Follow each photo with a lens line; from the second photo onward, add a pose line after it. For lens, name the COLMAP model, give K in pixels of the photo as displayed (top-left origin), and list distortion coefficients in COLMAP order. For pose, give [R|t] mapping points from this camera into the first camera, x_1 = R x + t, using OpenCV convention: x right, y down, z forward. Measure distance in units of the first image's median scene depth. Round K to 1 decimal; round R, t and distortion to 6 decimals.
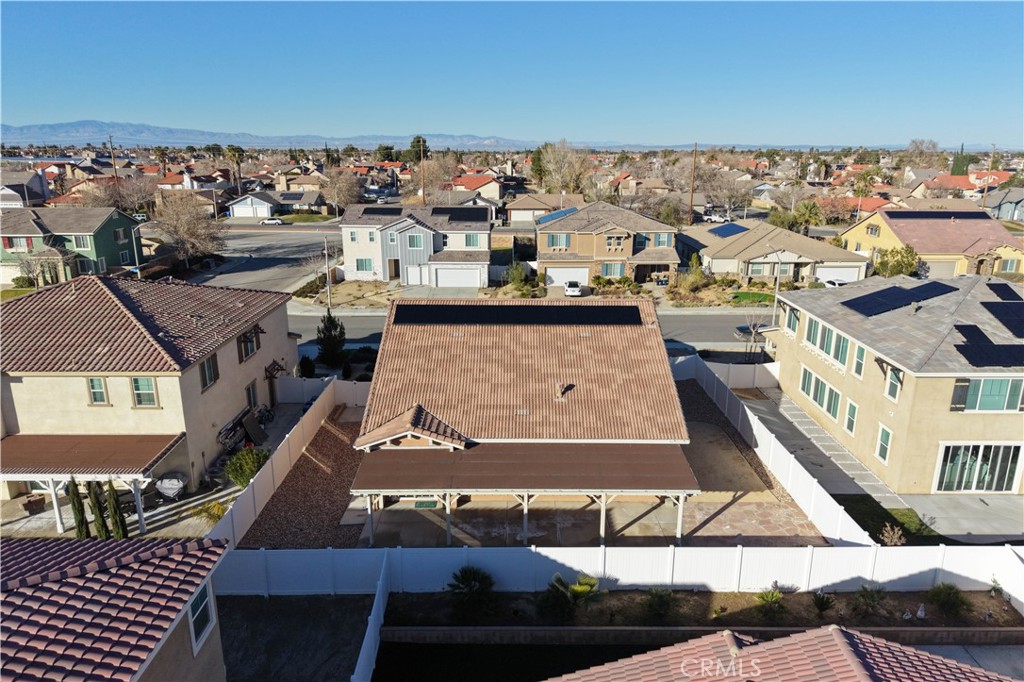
lens RADIAL K [[690.5, 0, 518.8], [0, 690.5, 343.3], [0, 0, 1]] dist [0.077481, -0.136109]
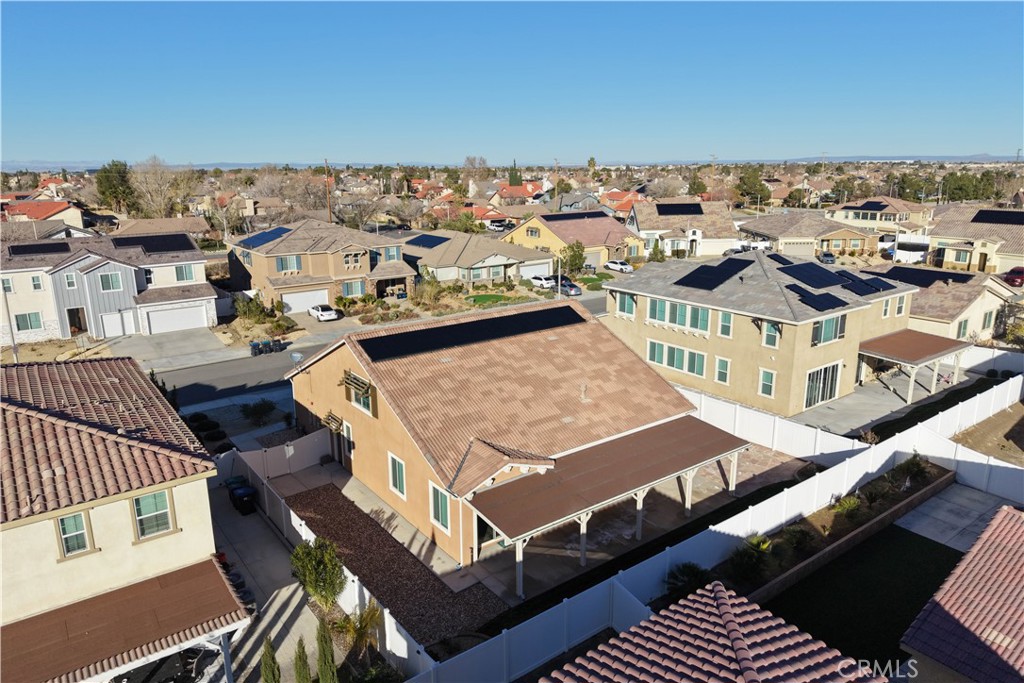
lens RADIAL K [[690.5, 0, 518.8], [0, 690.5, 343.8], [0, 0, 1]] dist [0.077481, -0.136109]
pose [[0.795694, -0.161508, 0.583769, -0.258881], [0.175968, 0.983864, 0.032351, -0.022040], [-0.579574, 0.076983, 0.811275, 0.095268]]
